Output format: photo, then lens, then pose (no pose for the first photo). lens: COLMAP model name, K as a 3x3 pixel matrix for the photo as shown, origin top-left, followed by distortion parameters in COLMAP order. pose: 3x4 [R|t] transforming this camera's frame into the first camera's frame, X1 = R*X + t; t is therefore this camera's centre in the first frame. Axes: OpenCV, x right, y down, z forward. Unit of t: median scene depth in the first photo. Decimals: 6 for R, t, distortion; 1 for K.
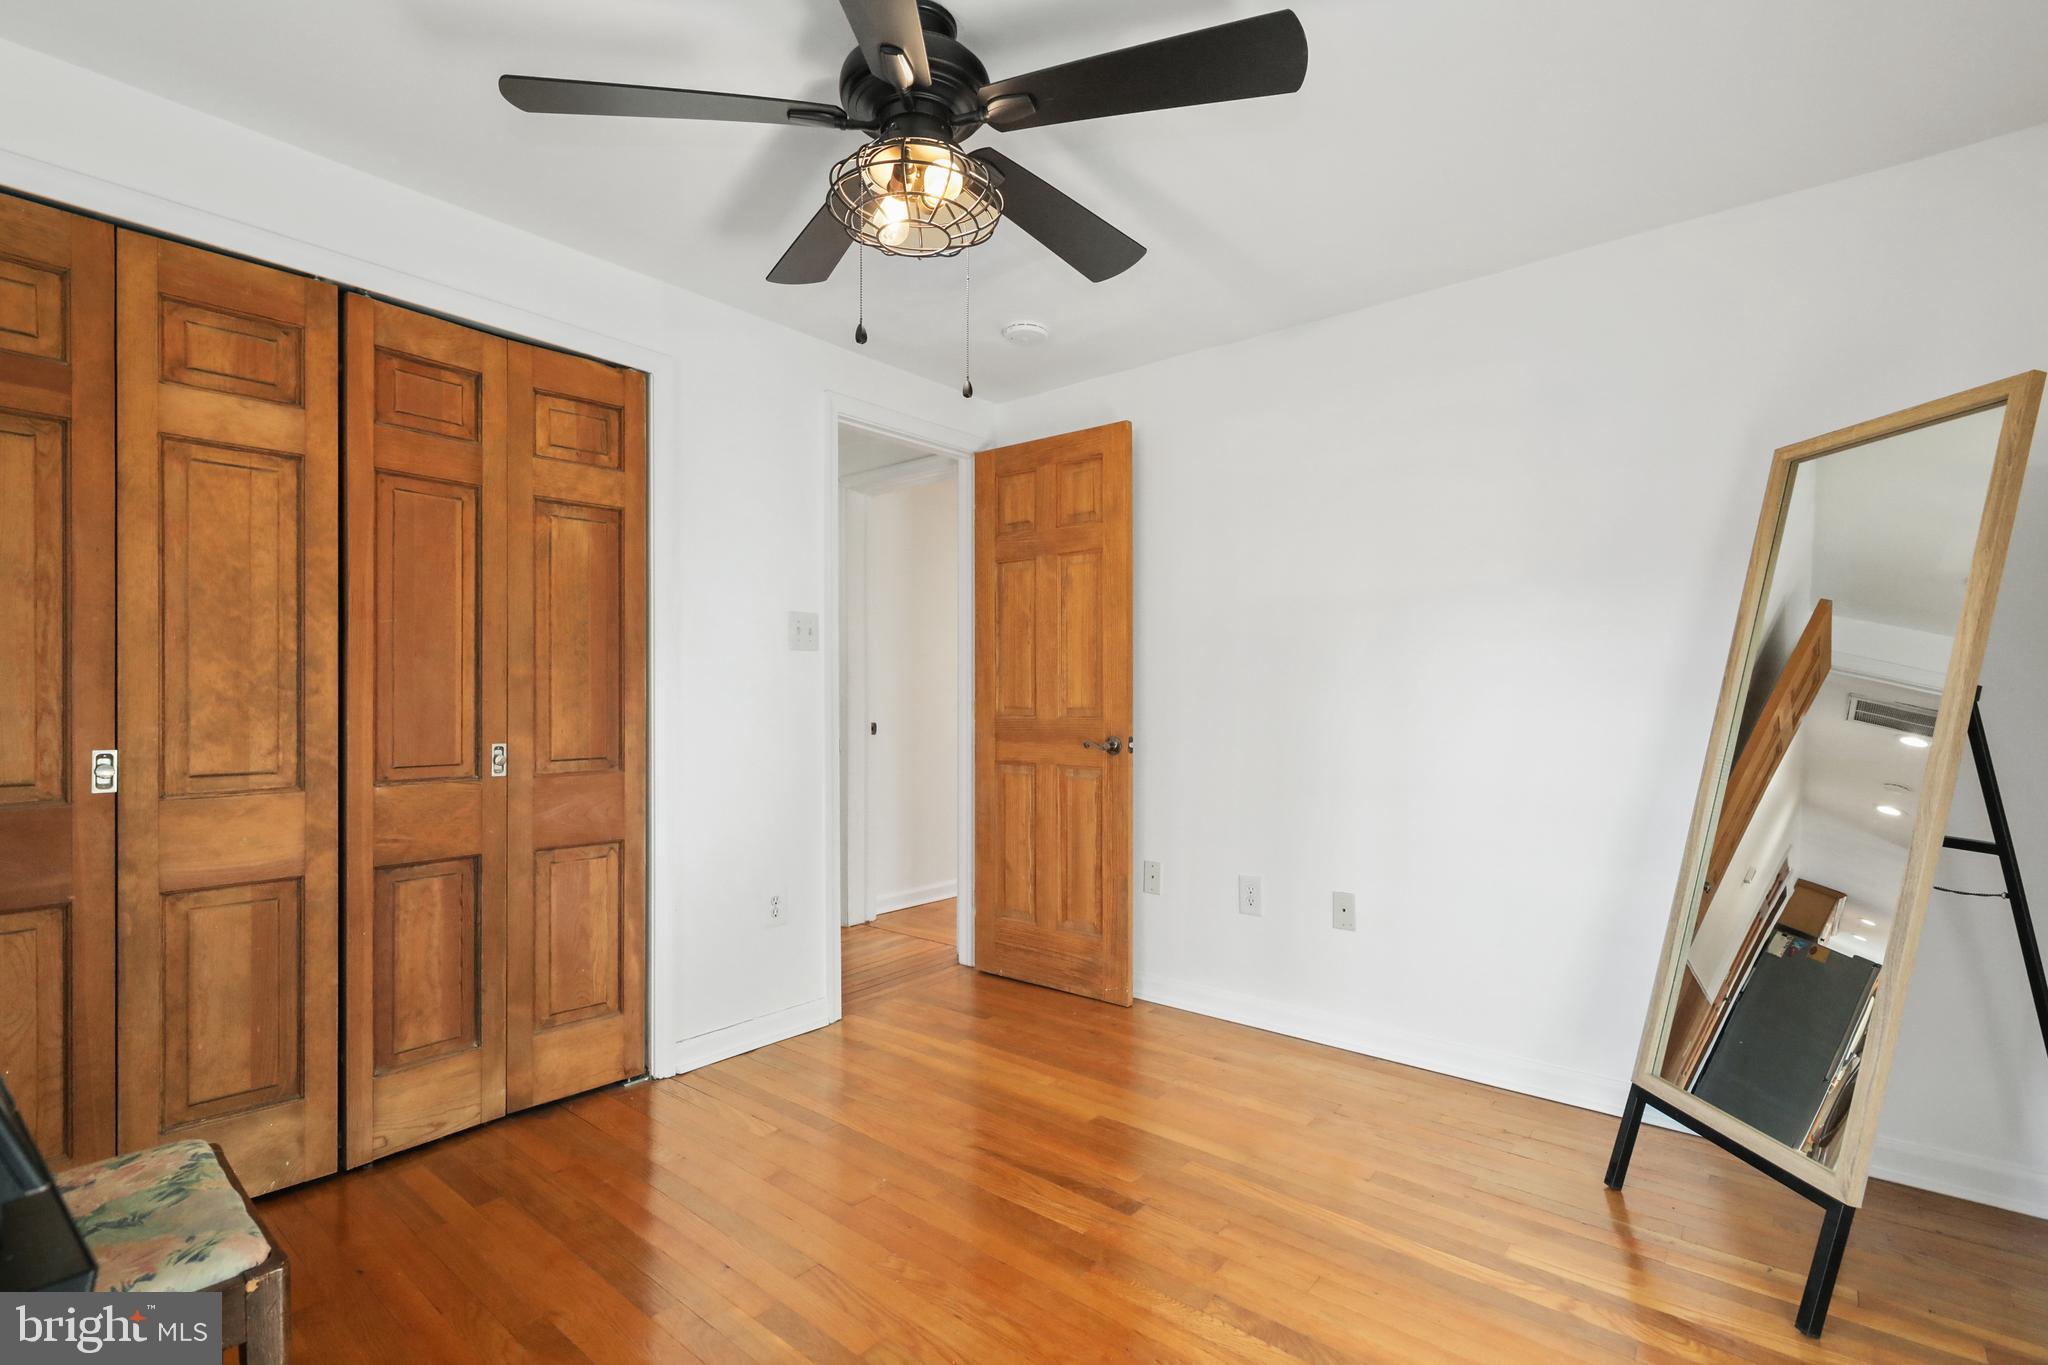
lens RADIAL K [[997.3, 0, 1024.0], [0, 997.3, 682.5], [0, 0, 1]] dist [-0.000607, -0.000110]
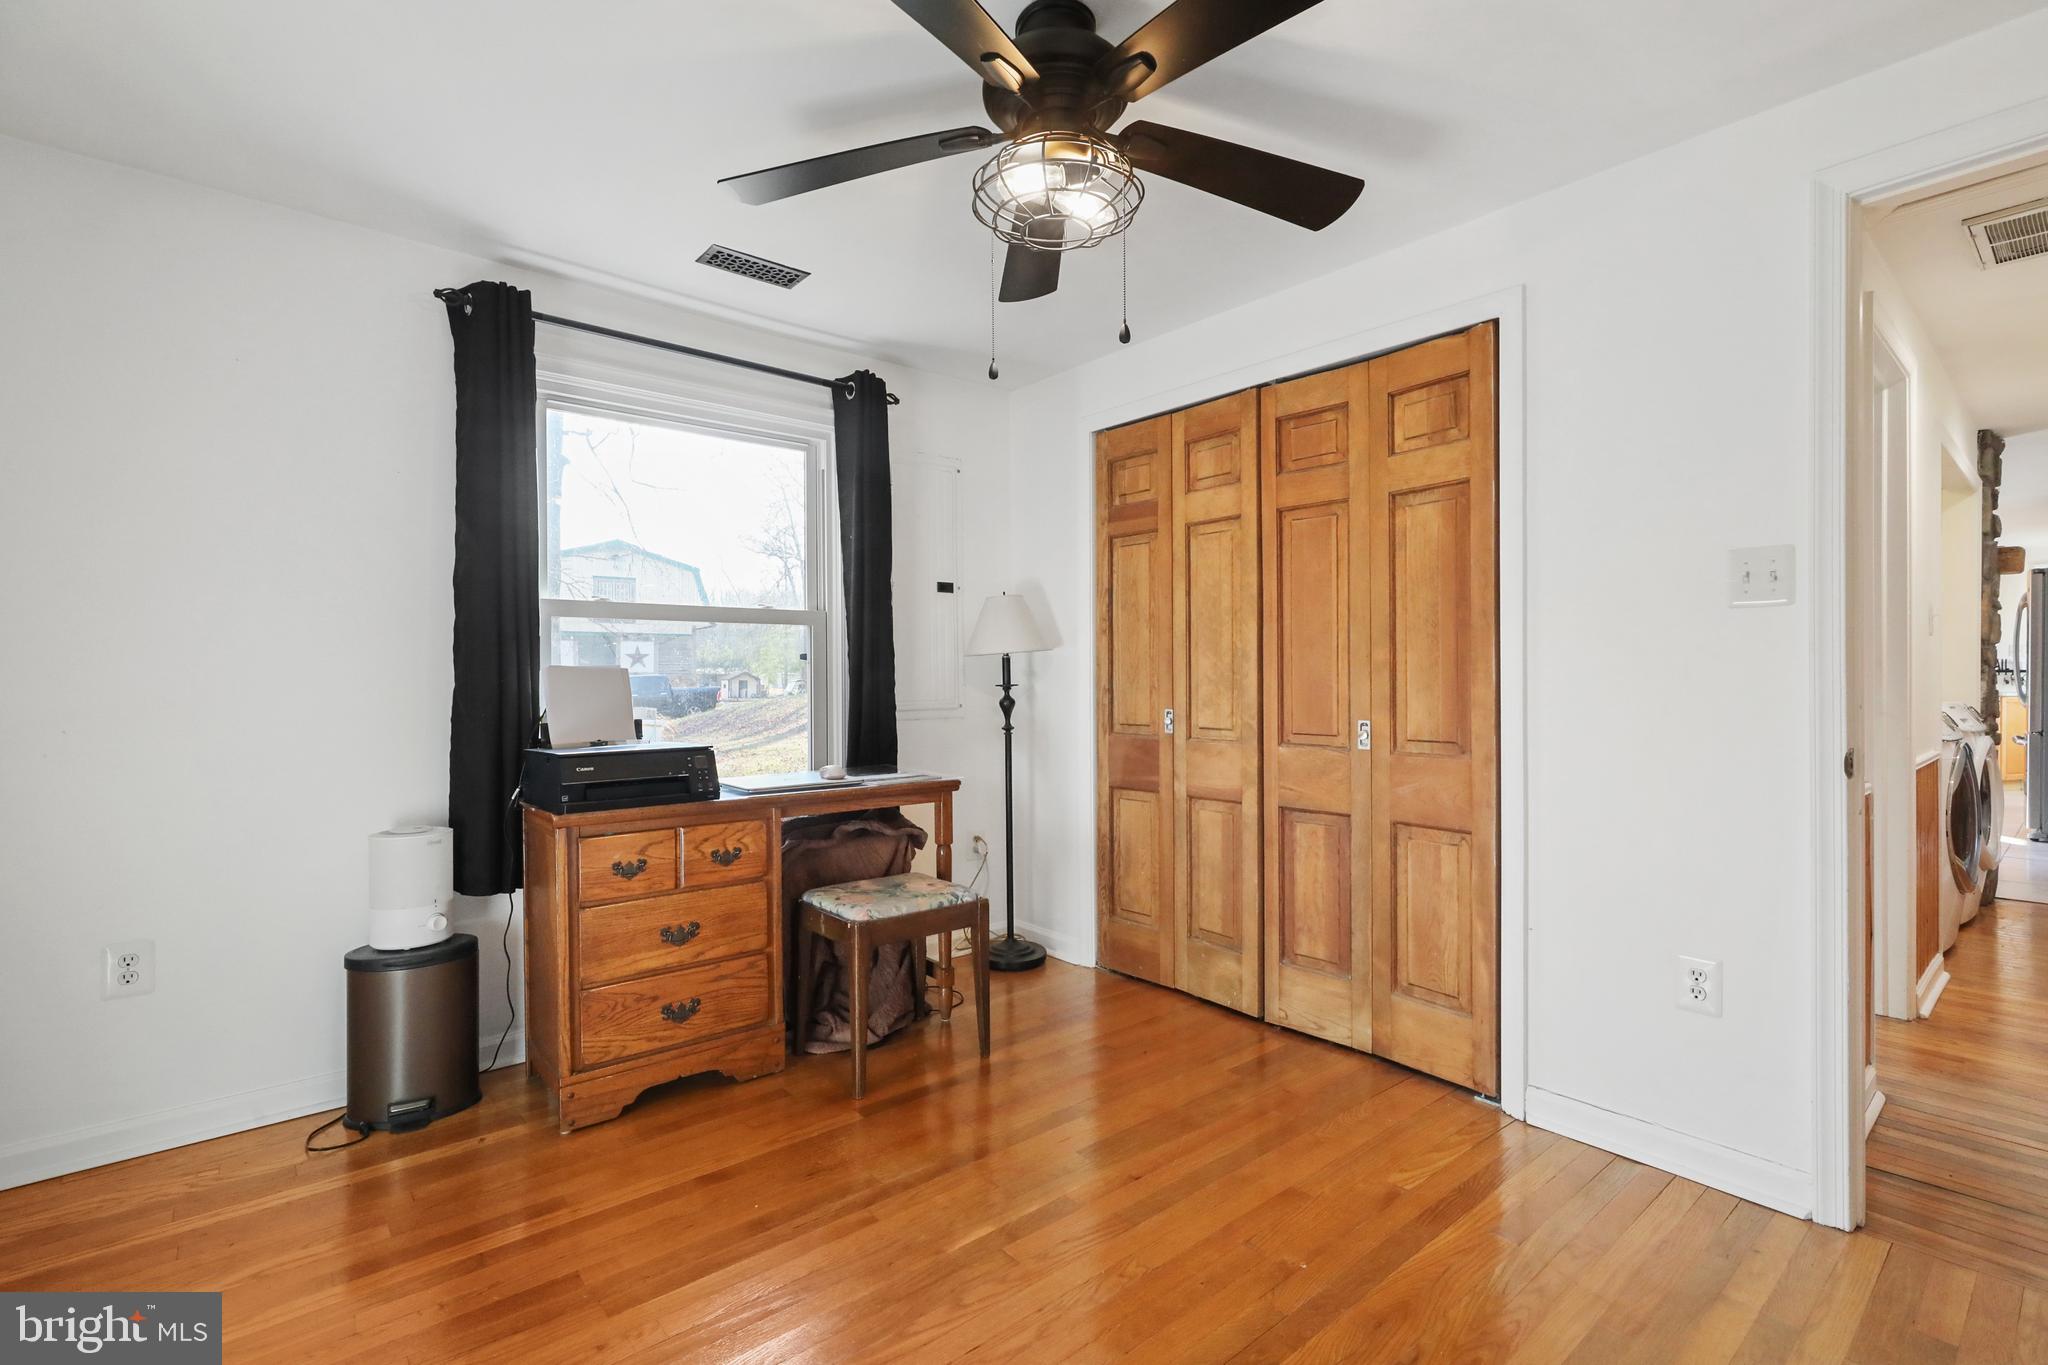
lens RADIAL K [[908.5, 0, 1034.2], [0, 908.5, 690.1], [0, 0, 1]] dist [0.002129, -0.000211]
pose [[-0.187424, -0.005282, -0.982265, 0.567589], [-0.002069, 0.999985, -0.004982, 0.033173], [0.982277, 0.001099, -0.187433, 0.838797]]
